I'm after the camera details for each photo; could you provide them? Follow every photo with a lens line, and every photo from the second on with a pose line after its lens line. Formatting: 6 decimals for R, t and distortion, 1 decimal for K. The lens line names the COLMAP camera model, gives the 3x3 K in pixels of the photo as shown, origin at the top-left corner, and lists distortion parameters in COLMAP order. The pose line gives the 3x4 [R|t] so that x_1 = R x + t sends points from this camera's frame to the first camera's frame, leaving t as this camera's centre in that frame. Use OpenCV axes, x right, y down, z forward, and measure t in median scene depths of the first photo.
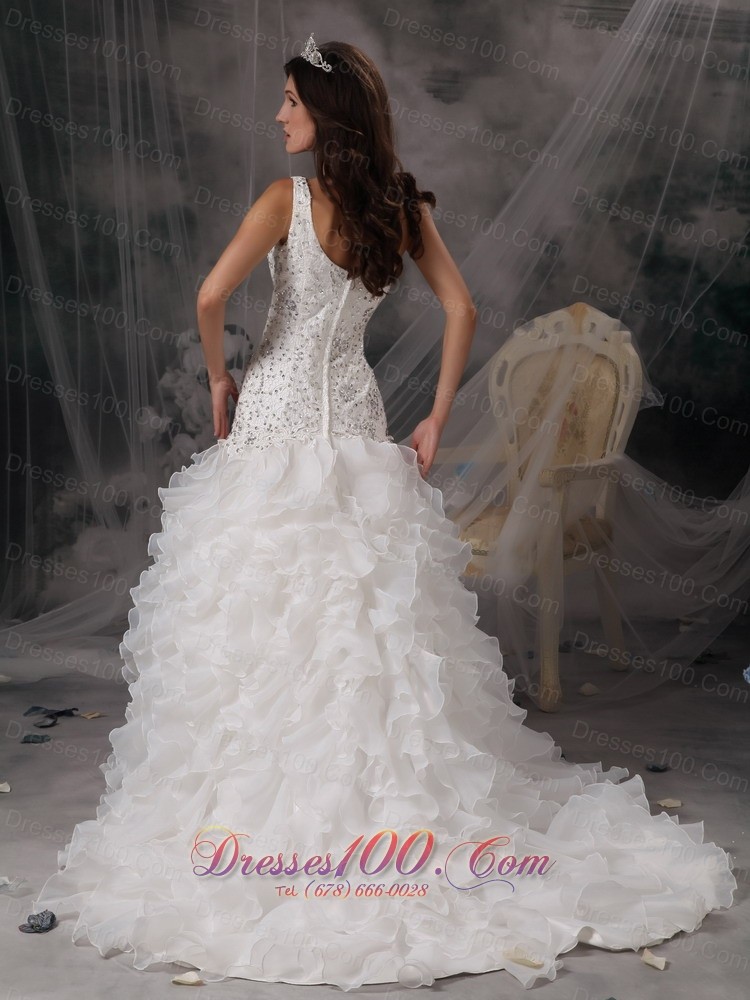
lens RADIAL K [[1953.2, 0, 375.0], [0, 1953.2, 500.0], [0, 0, 1]] dist [0.047086, 0.329775]
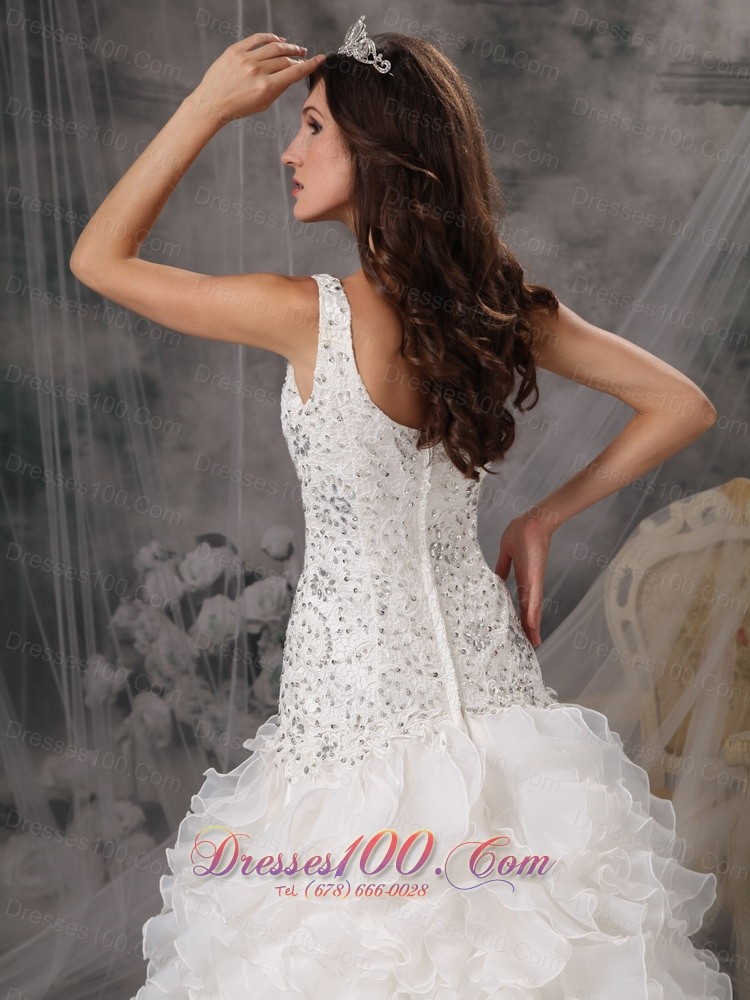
lens RADIAL K [[2100.0, 0, 375.0], [0, 2100.0, 500.0], [0, 0, 1]] dist [0.208092, 0.165231]
pose [[0.998974, -0.039011, 0.022993, -0.032153], [0.041246, 0.993461, -0.106457, -0.018737], [-0.018690, 0.107296, 0.994051, 0.246221]]
